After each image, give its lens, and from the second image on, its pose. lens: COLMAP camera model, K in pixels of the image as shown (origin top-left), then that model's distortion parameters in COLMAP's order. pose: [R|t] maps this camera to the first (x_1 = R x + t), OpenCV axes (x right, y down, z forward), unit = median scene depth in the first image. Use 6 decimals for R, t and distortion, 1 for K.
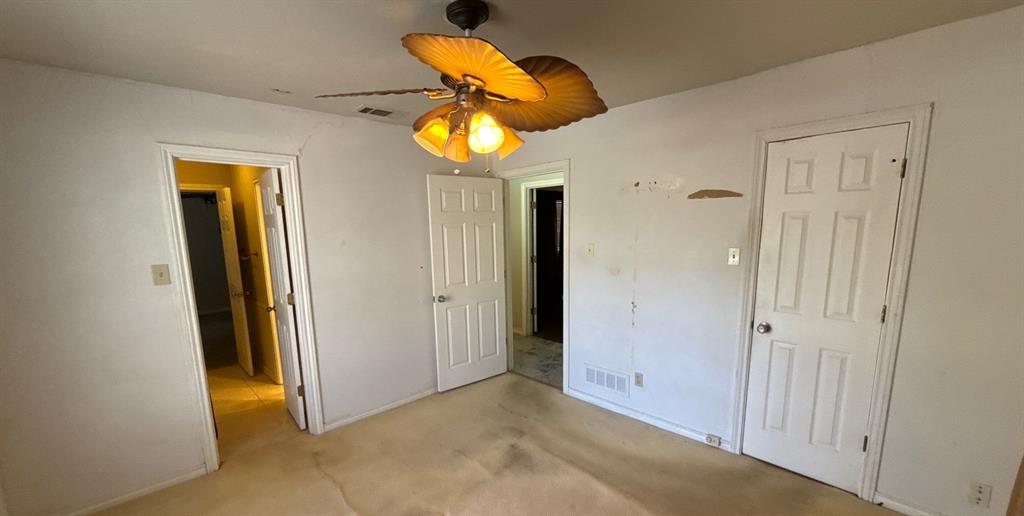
lens RADIAL K [[409.4, 0, 513.3], [0, 409.4, 290.9], [0, 0, 1]] dist [-0.000770, -0.000147]
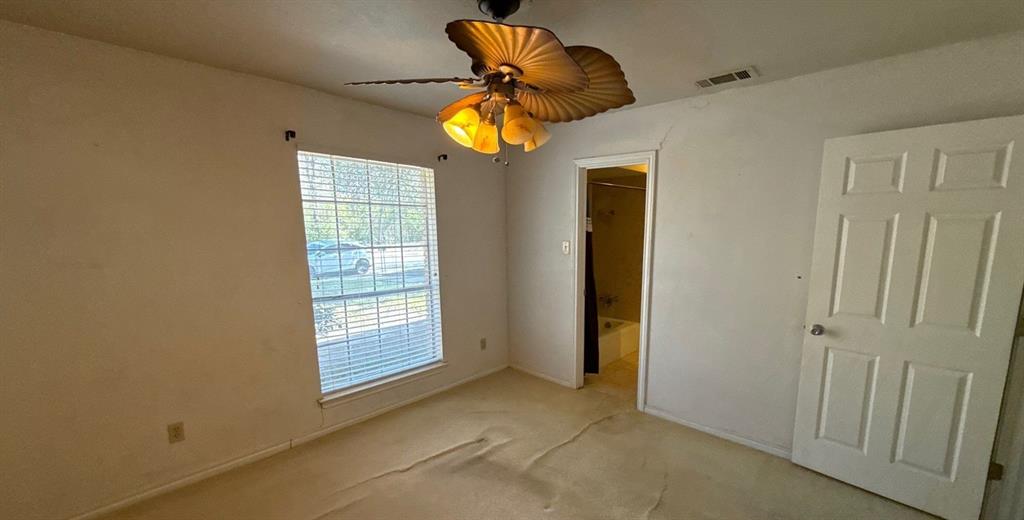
lens RADIAL K [[406.6, 0, 513.2], [0, 406.6, 288.6], [0, 0, 1]] dist [-0.001617, 0.000029]
pose [[0.046735, 0.185058, -0.981616, 0.553215], [-0.156314, 0.971938, 0.175791, -0.107960], [0.986601, 0.145225, 0.074351, 0.606839]]
